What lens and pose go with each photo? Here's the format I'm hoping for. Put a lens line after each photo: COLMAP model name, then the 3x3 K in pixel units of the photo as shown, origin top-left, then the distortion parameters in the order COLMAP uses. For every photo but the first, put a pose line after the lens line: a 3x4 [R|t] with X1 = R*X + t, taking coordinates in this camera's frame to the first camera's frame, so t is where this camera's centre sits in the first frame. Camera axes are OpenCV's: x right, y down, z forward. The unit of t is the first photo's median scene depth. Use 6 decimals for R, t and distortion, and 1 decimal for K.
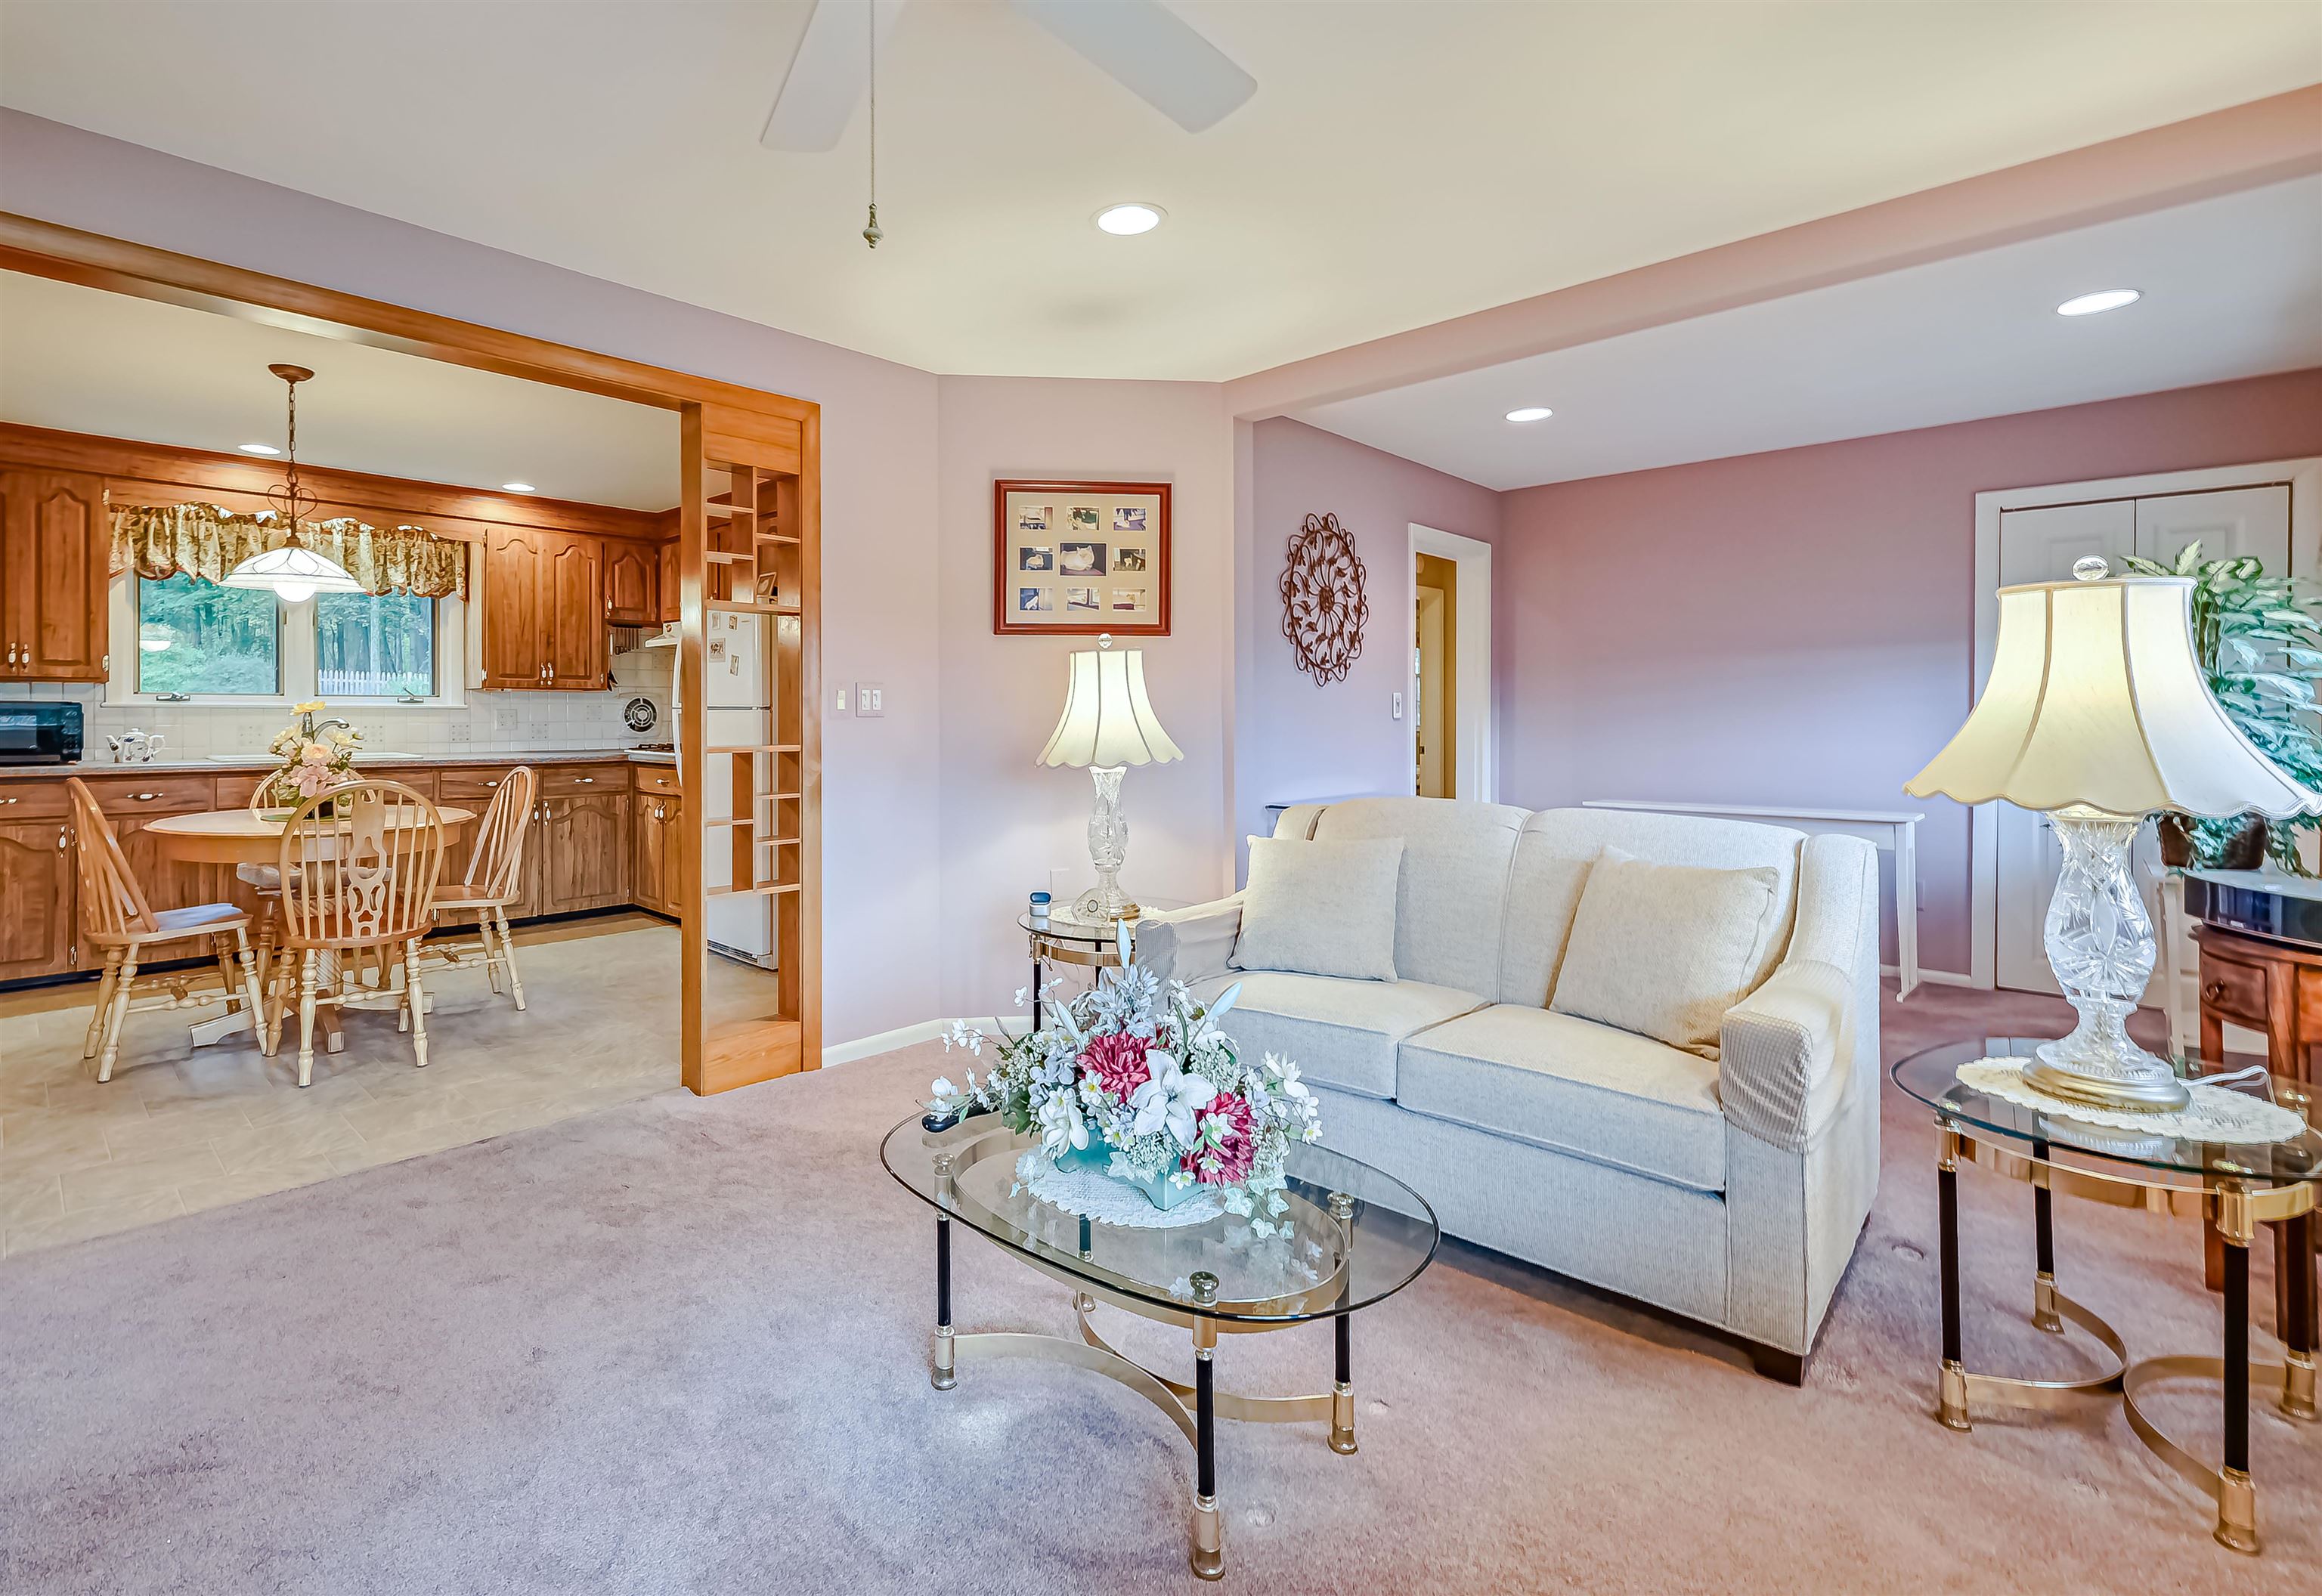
lens RADIAL K [[1063.3, 0, 1054.0], [0, 1063.3, 720.0], [0, 0, 1]] dist [-0.000744, 0.000052]
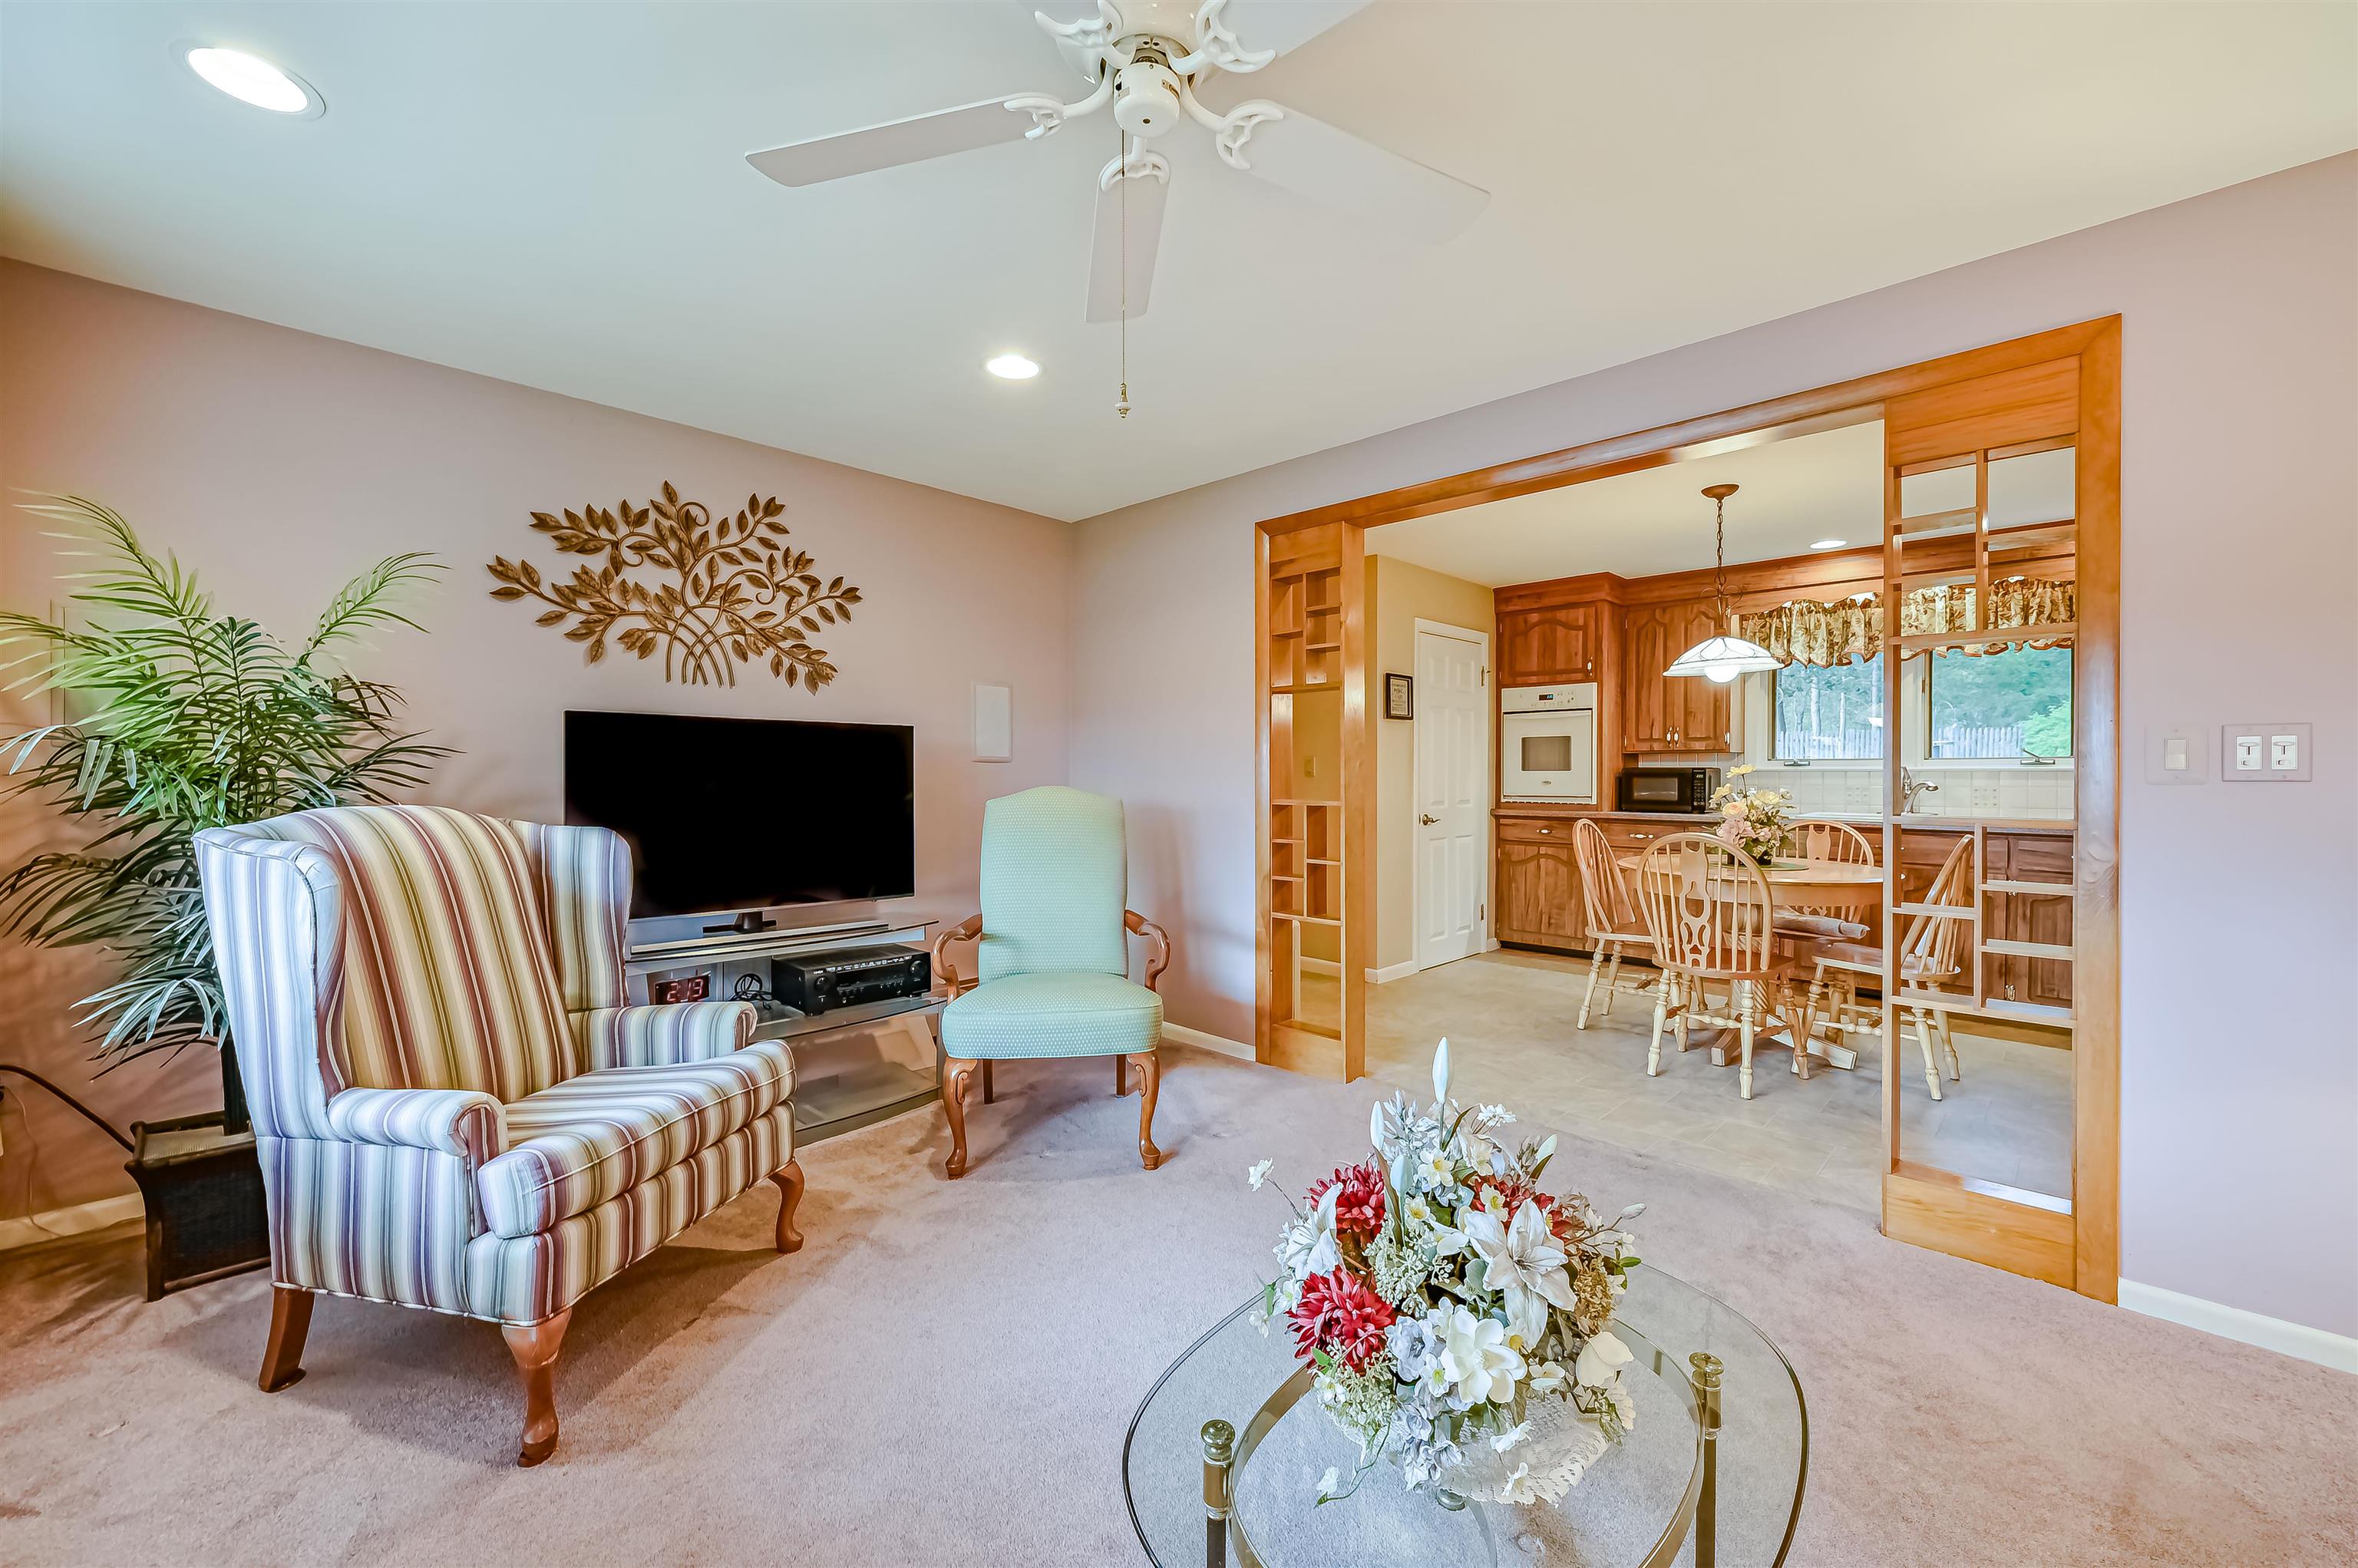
lens RADIAL K [[914.7, 0, 1122.5], [0, 914.7, 784.9], [0, 0, 1]] dist [0.004333, 0.000233]
pose [[-0.003029, 0.009186, -0.999953, 0.306874], [-0.007680, 0.999928, 0.009209, -0.000517], [0.999966, 0.007708, -0.002958, 0.319591]]
